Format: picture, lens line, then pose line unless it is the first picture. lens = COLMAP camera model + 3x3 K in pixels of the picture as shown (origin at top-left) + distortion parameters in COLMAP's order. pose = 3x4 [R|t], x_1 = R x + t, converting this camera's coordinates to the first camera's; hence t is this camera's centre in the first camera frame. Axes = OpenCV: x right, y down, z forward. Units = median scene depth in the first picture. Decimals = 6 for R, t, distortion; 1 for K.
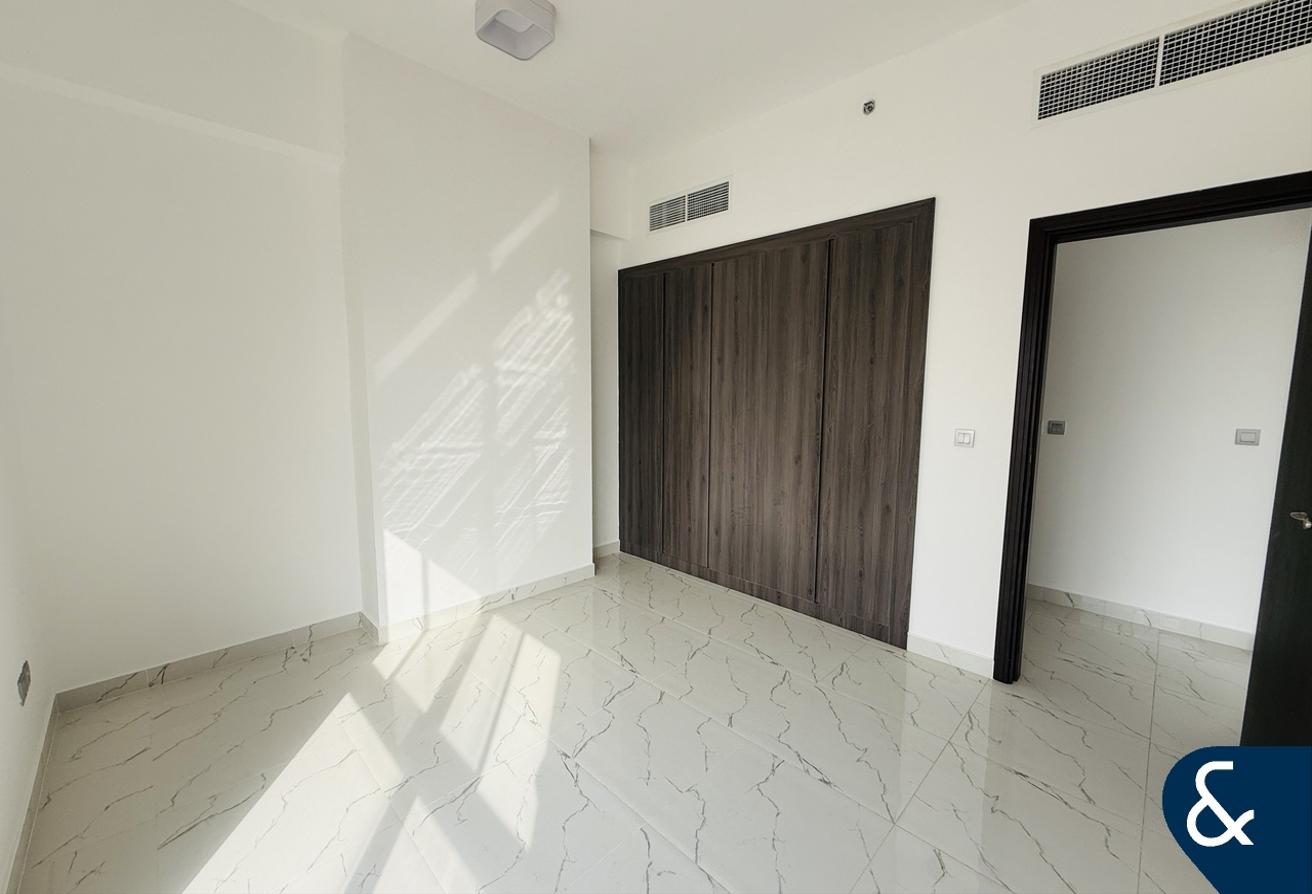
lens RADIAL K [[520.3, 0, 652.8], [0, 520.3, 440.9], [0, 0, 1]] dist [0.000282, -0.000085]
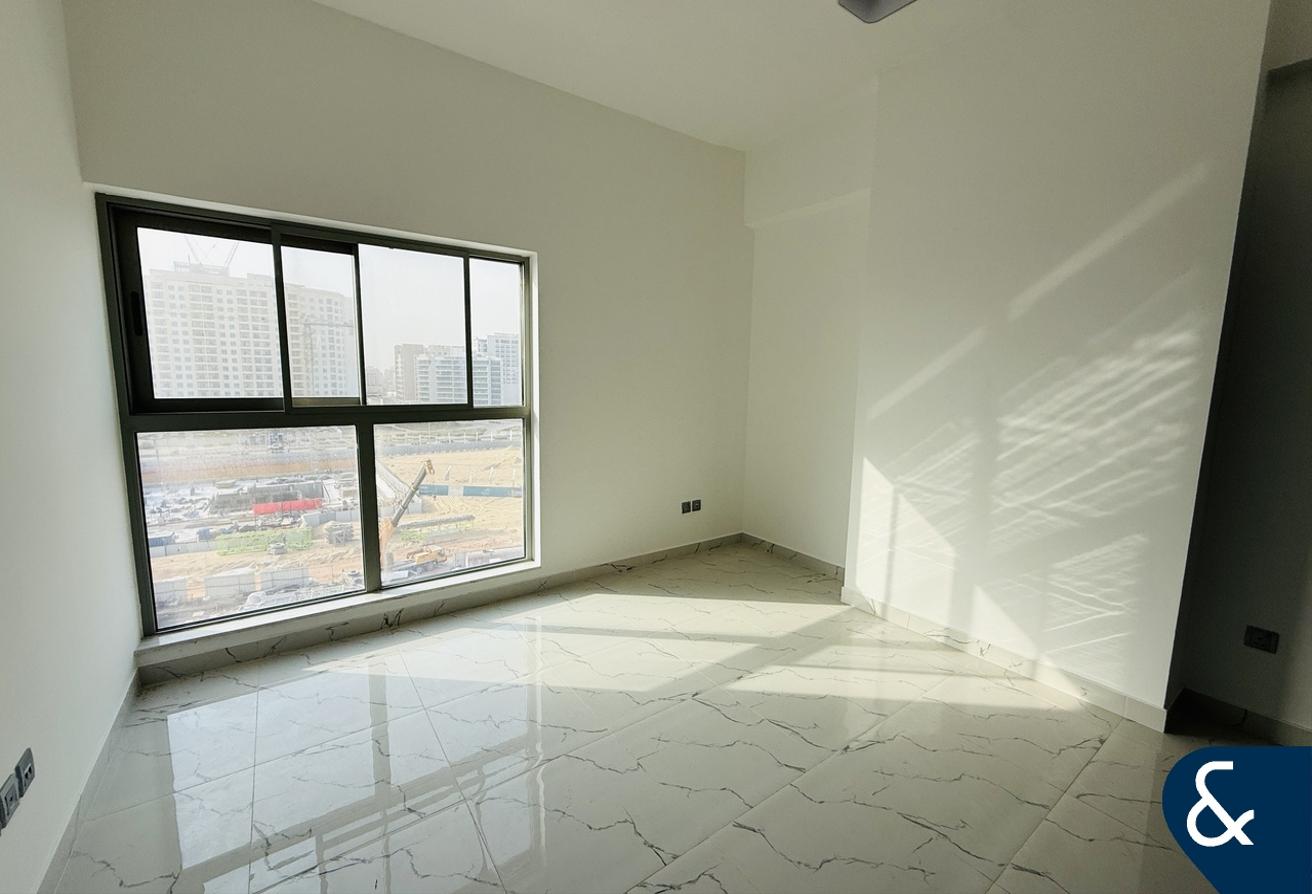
lens RADIAL K [[524.2, 0, 655.9], [0, 524.2, 442.9], [0, 0, 1]] dist [0.000086, -0.000087]
pose [[-0.157903, 0.126786, -0.979281, 0.769034], [-0.141852, 0.978524, 0.149561, -0.155439], [0.977213, 0.162529, -0.136528, 0.471147]]
